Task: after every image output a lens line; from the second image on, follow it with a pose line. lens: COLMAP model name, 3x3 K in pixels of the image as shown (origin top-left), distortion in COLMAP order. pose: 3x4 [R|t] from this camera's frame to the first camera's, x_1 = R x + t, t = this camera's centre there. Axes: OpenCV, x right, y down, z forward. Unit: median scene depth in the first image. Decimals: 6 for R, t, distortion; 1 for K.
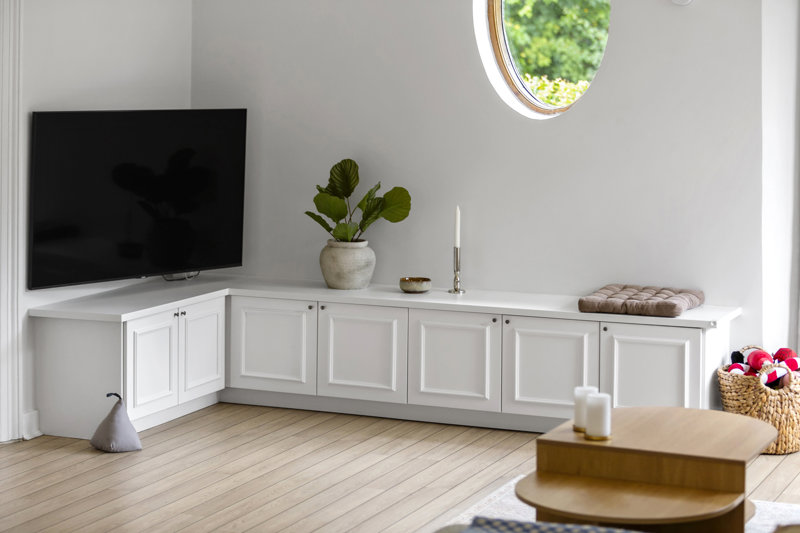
lens RADIAL K [[1895.2, 0, 399.7], [0, 1895.2, 264.9], [0, 0, 1]] dist [0.054777, 0.000000]
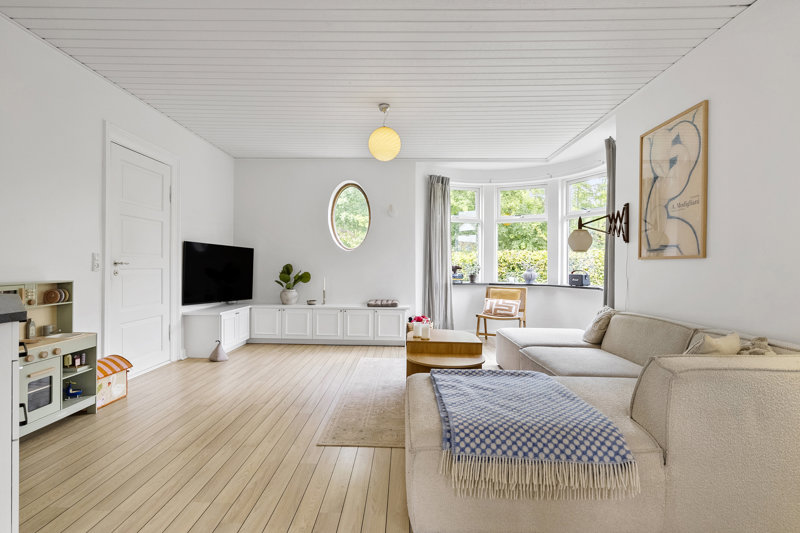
lens RADIAL K [[413.0, 0, 396.1], [0, 413.0, 281.8], [0, 0, 1]] dist [-0.001491, -0.000277]
pose [[0.937692, -0.017865, 0.347008, -0.102651], [0.045159, 0.996473, -0.070728, 0.032884], [-0.344520, 0.081992, 0.935192, 0.299296]]
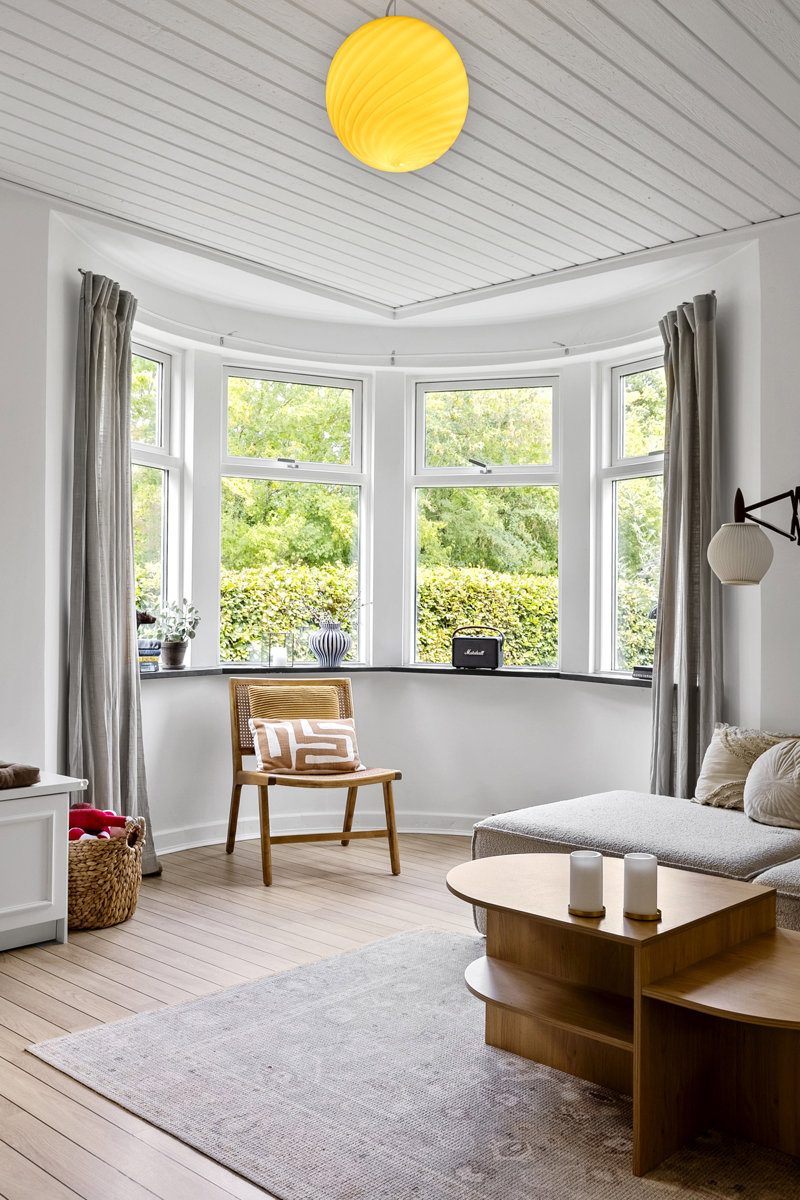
lens RADIAL K [[1069.7, 0, 404.1], [0, 1069.7, 609.5], [0, 0, 1]] dist [0.021606, 0.009563]
pose [[0.351331, -0.003929, 0.936243, -0.216434], [0.100596, 0.994361, -0.033577, -0.014791], [-0.930831, 0.105979, 0.349745, 0.650990]]
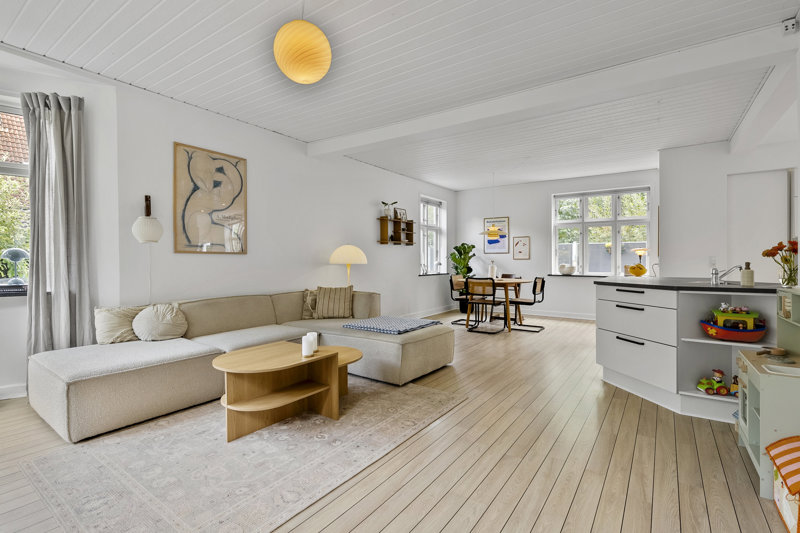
lens RADIAL K [[376.7, 0, 403.2], [0, 376.7, 262.6], [0, 0, 1]] dist [0.000876, 0.000345]
pose [[-0.972687, -0.022475, 0.231031, -0.073469], [0.006620, 0.992210, 0.124397, -0.051940], [-0.232027, 0.122529, -0.964961, 0.985520]]
